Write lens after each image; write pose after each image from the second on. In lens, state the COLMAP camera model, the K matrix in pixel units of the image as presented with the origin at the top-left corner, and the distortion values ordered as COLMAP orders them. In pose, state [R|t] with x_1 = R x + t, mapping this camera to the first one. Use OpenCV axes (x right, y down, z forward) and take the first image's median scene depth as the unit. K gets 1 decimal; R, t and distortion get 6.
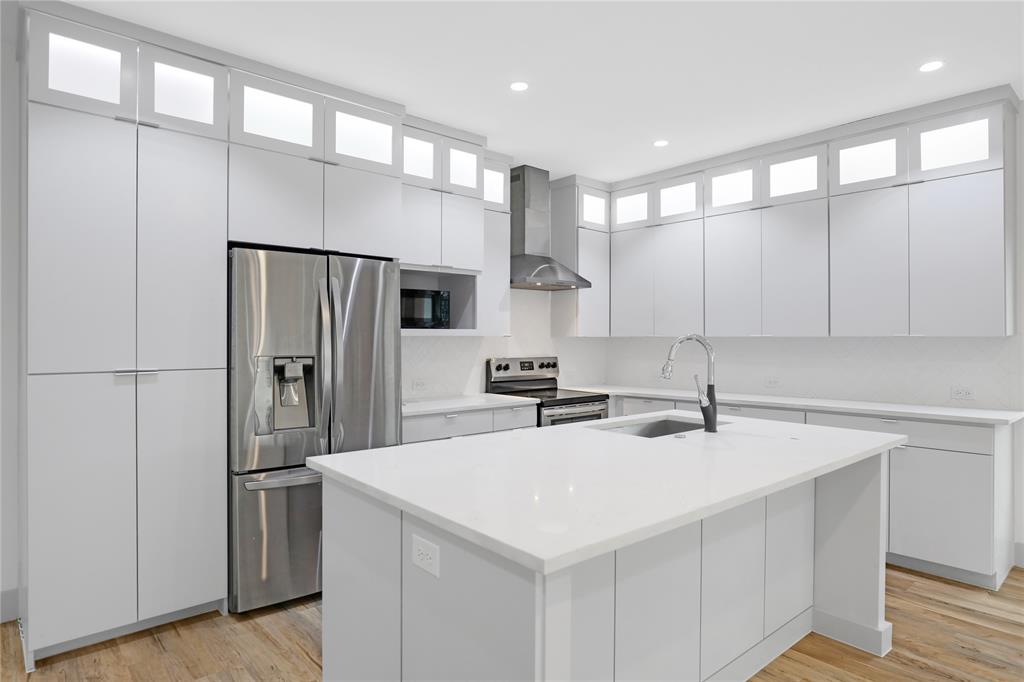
lens RADIAL K [[583.6, 0, 512.0], [0, 583.6, 341.0], [0, 0, 1]] dist [0.000734, -0.000983]
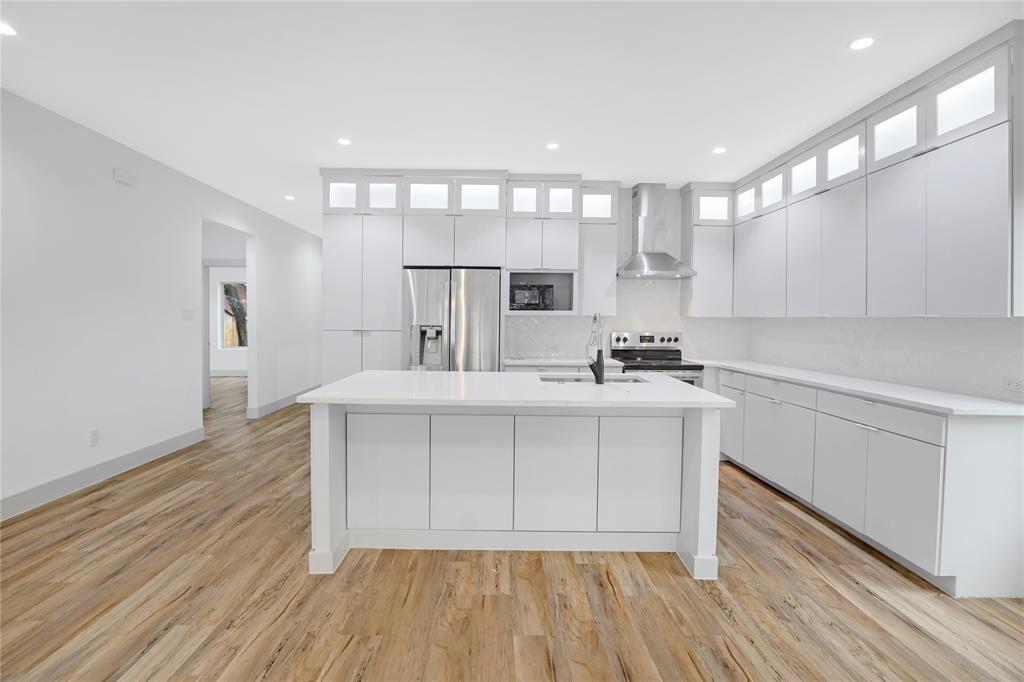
lens RADIAL K [[484.9, 0, 509.5], [0, 484.9, 328.2], [0, 0, 1]] dist [-0.003195, -0.000101]
pose [[0.767134, 0.020449, -0.641161, 0.654491], [-0.010905, 0.999763, 0.018839, 0.002475], [0.641395, -0.007460, 0.767175, -0.013107]]
